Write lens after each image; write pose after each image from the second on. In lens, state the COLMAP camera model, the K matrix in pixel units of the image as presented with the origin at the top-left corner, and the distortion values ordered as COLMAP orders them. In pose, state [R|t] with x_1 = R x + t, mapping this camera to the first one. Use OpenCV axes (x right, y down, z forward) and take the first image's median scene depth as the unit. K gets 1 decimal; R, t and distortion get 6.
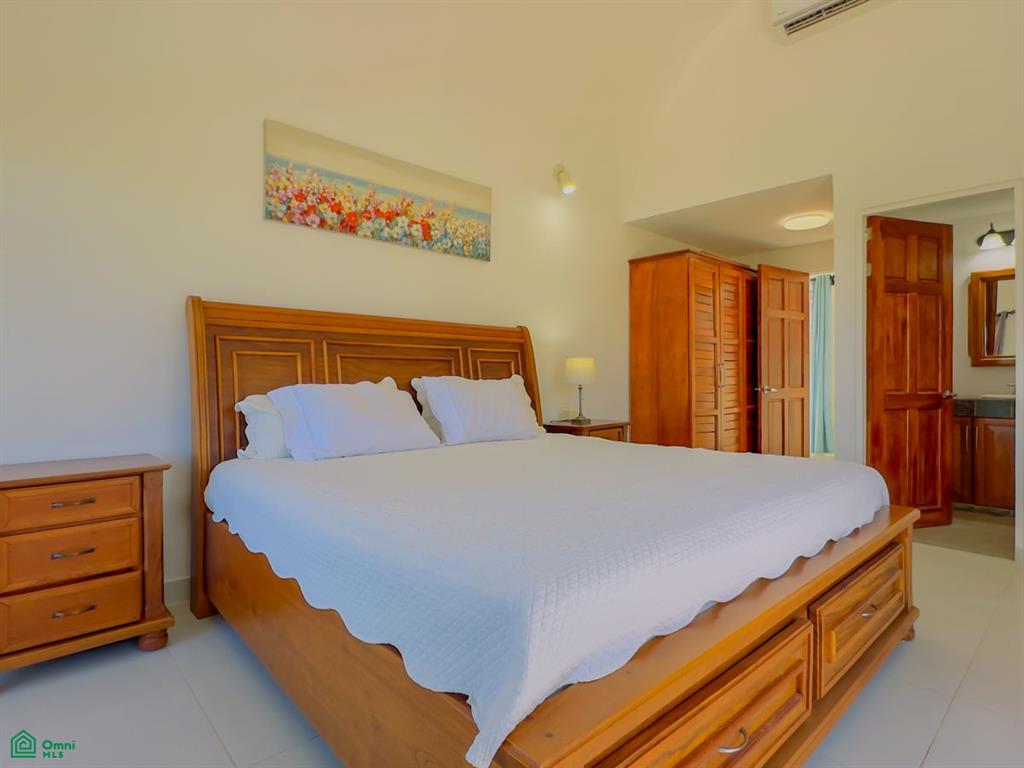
lens RADIAL K [[560.1, 0, 512.0], [0, 560.1, 384.0], [0, 0, 1]] dist [-0.002724, -0.000052]
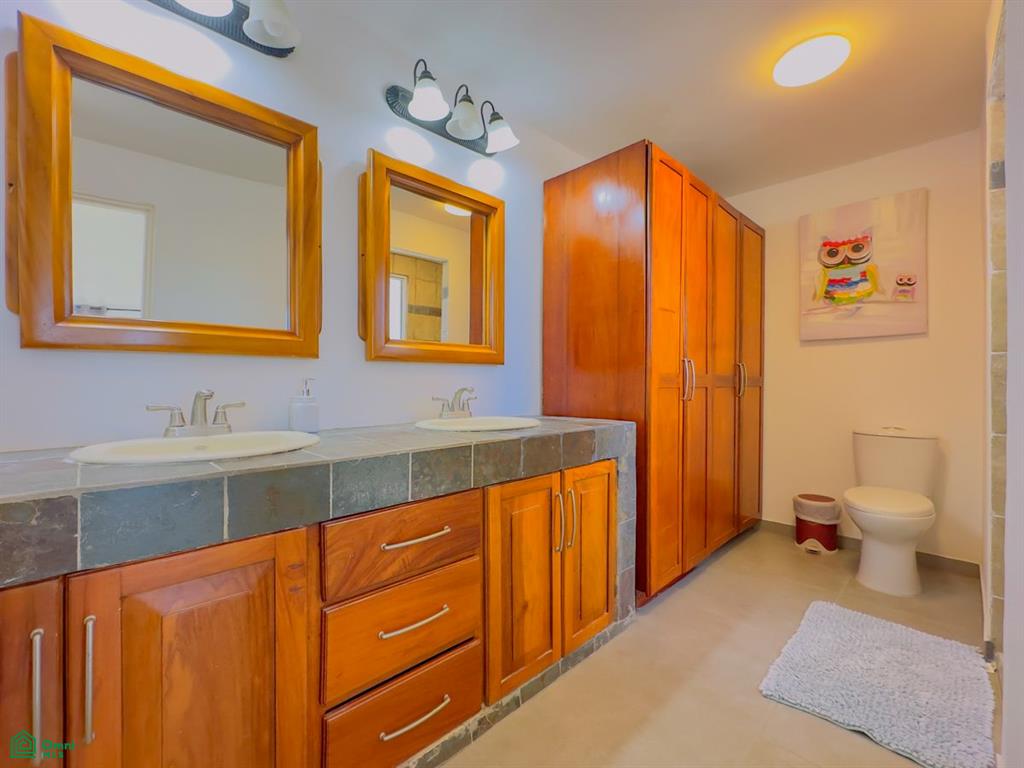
lens RADIAL K [[445.8, 0, 512.0], [0, 445.8, 384.0], [0, 0, 1]] dist [0.000123, 0.000059]
pose [[-0.024486, -0.001205, 0.999699, 0.646863], [0.013746, 0.999904, 0.001542, -0.014071], [-0.999606, 0.013780, -0.024467, 0.830224]]
